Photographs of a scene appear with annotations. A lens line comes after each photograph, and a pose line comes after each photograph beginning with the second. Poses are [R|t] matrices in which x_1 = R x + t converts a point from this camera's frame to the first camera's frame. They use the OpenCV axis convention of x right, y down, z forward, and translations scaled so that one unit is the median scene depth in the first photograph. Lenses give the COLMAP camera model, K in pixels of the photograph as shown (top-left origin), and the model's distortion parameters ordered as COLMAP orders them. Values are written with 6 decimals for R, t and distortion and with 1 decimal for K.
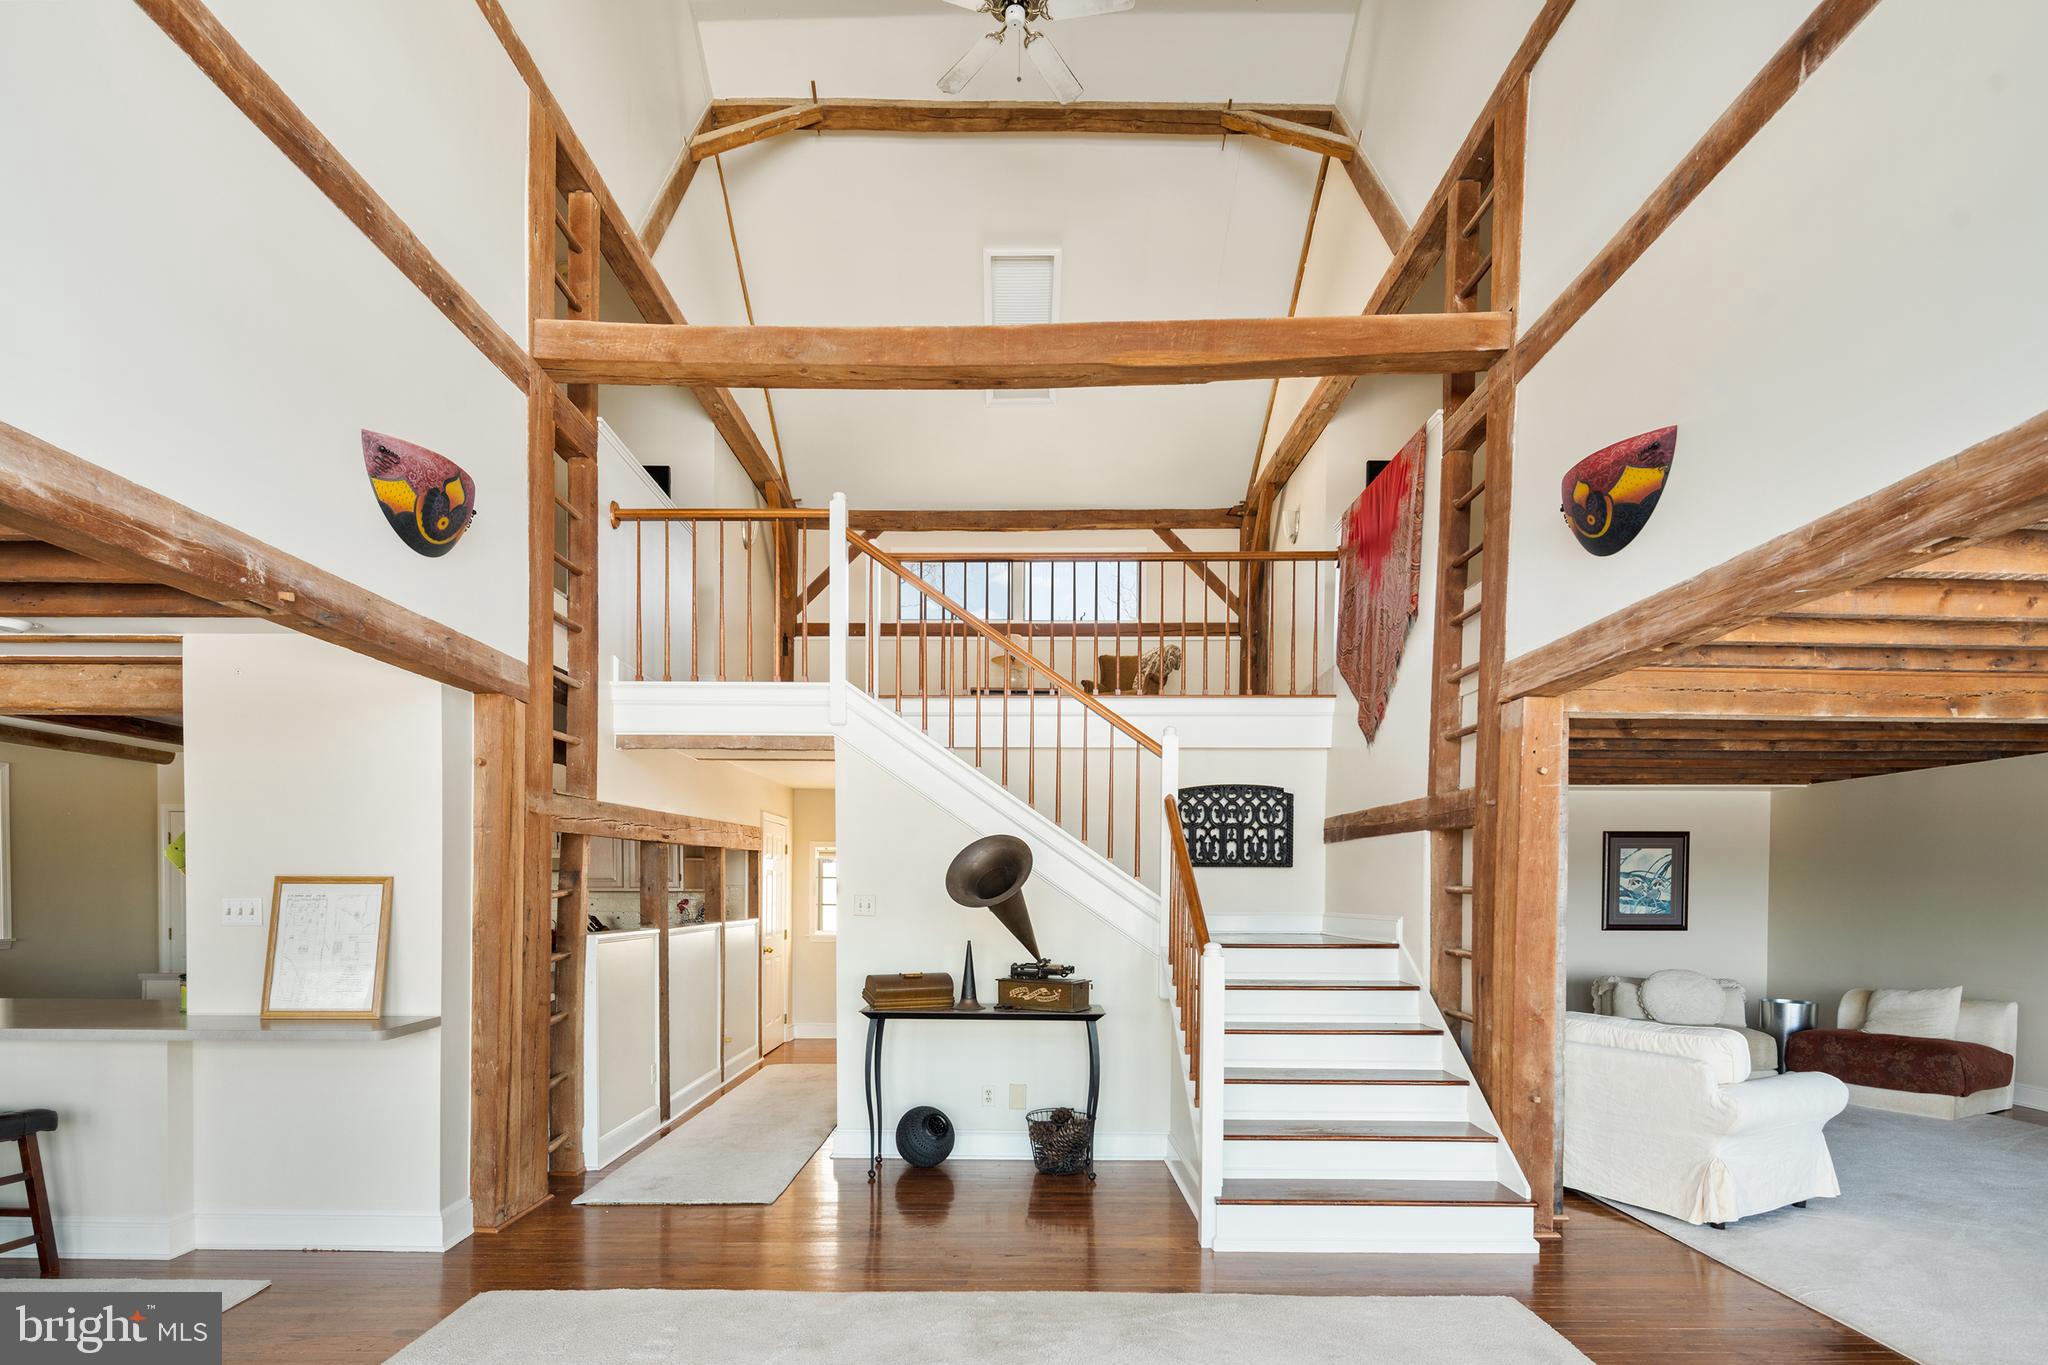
lens RADIAL K [[1000.7, 0, 1020.3], [0, 1000.7, 907.2], [0, 0, 1]] dist [-0.001731, -0.000950]
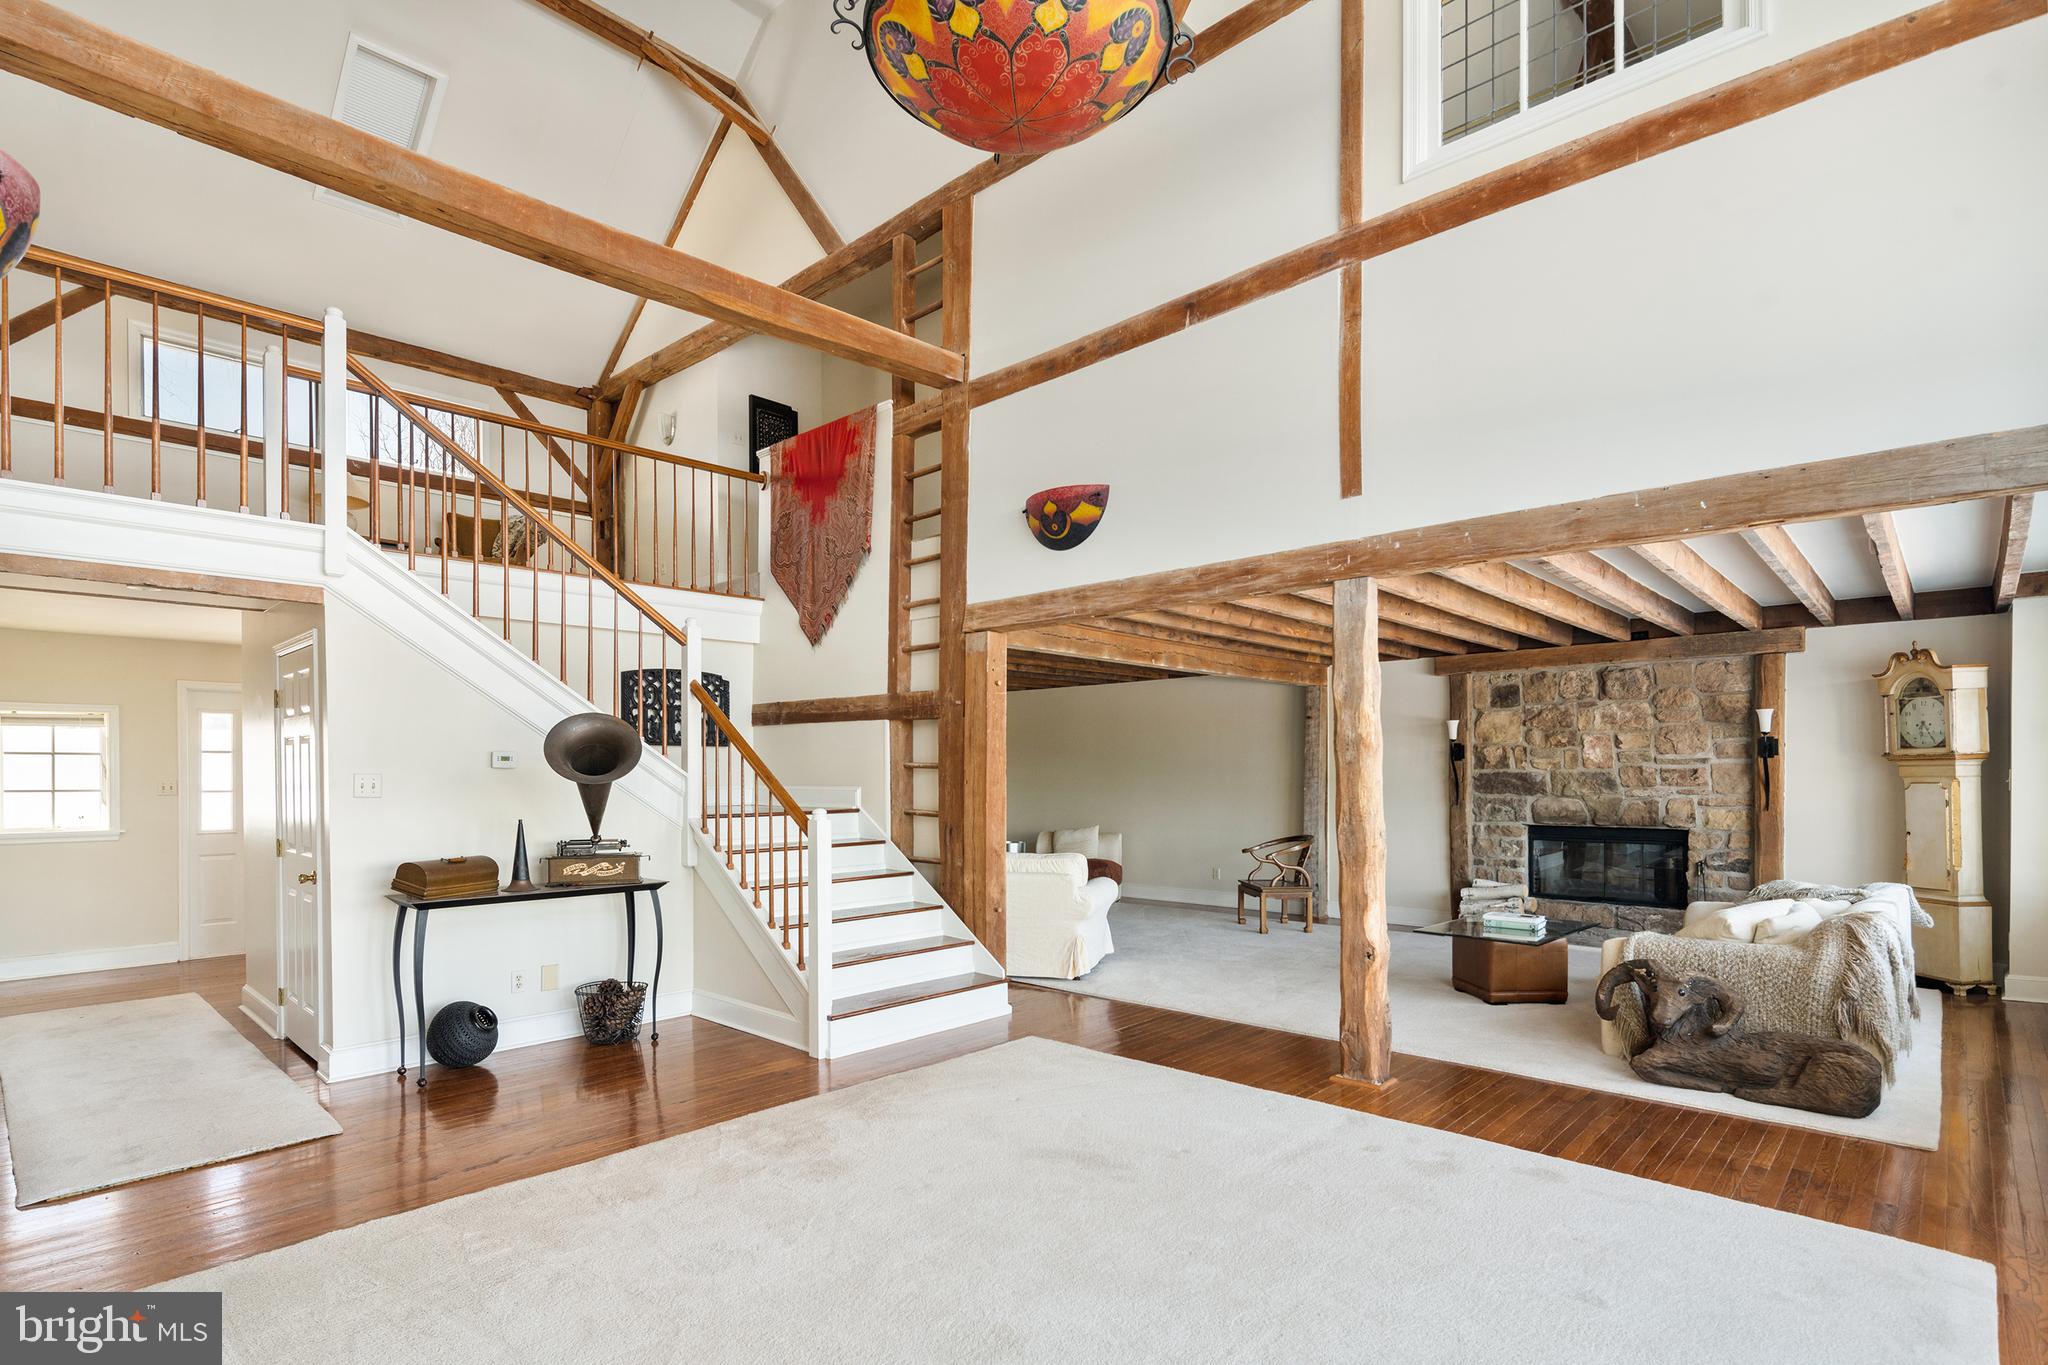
lens RADIAL K [[999.2, 0, 1024.1], [0, 999.2, 767.6], [0, 0, 1]] dist [0.000855, -0.000043]
pose [[0.681136, -0.004157, 0.732145, -0.419948], [0.016842, 0.999808, -0.009992, 0.001252], [-0.731963, 0.019136, 0.681076, -0.012166]]
